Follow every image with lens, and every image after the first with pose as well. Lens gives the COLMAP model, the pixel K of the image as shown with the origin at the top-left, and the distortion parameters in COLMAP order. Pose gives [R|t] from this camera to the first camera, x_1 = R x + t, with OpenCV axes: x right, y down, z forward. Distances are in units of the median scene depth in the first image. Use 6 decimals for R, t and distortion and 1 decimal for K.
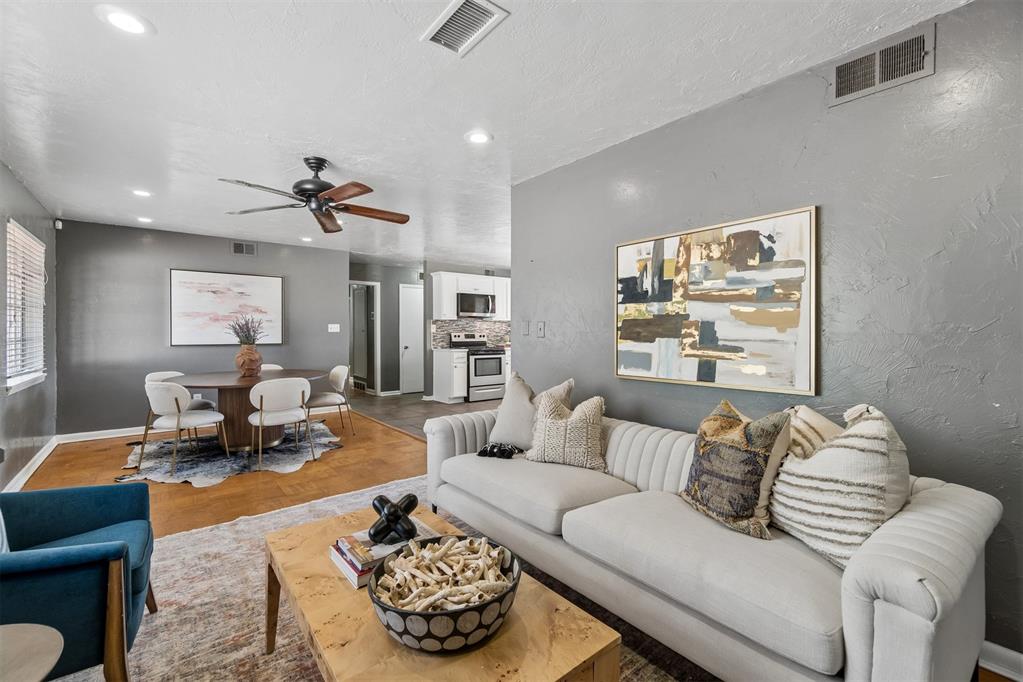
lens RADIAL K [[440.9, 0, 513.7], [0, 440.9, 335.7], [0, 0, 1]] dist [-0.004553, 0.001286]
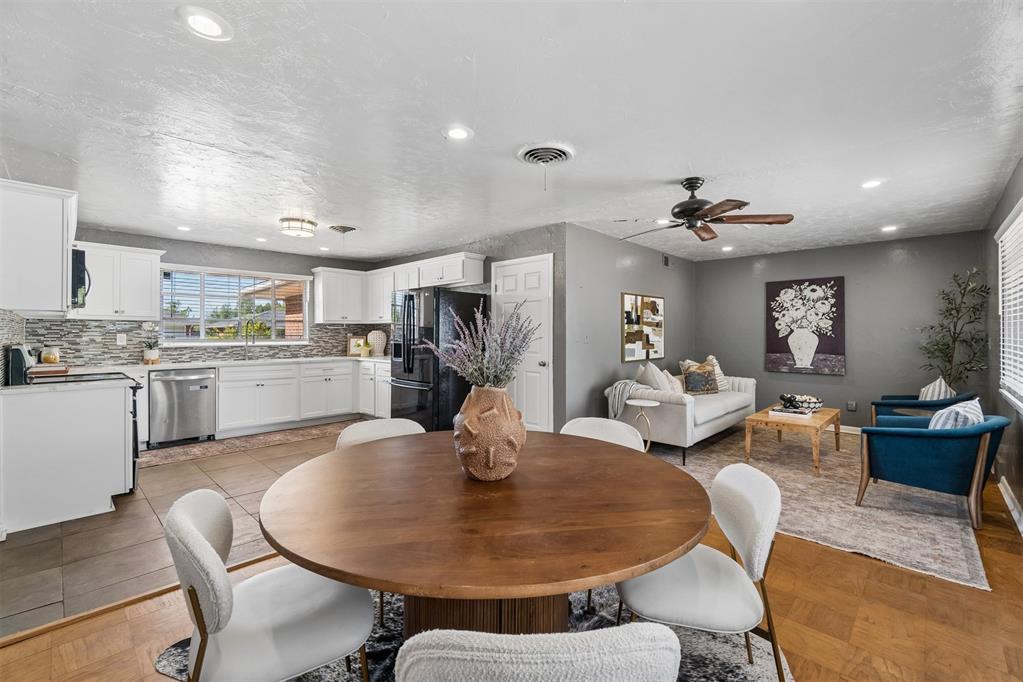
lens RADIAL K [[440.9, 0, 512.1], [0, 440.9, 333.5], [0, 0, 1]] dist [-0.004553, 0.001286]
pose [[-0.118594, 0.003606, 0.992936, -0.927414], [0.009841, 0.999949, -0.002456, -0.018205], [-0.992894, 0.009480, -0.118623, 0.992673]]
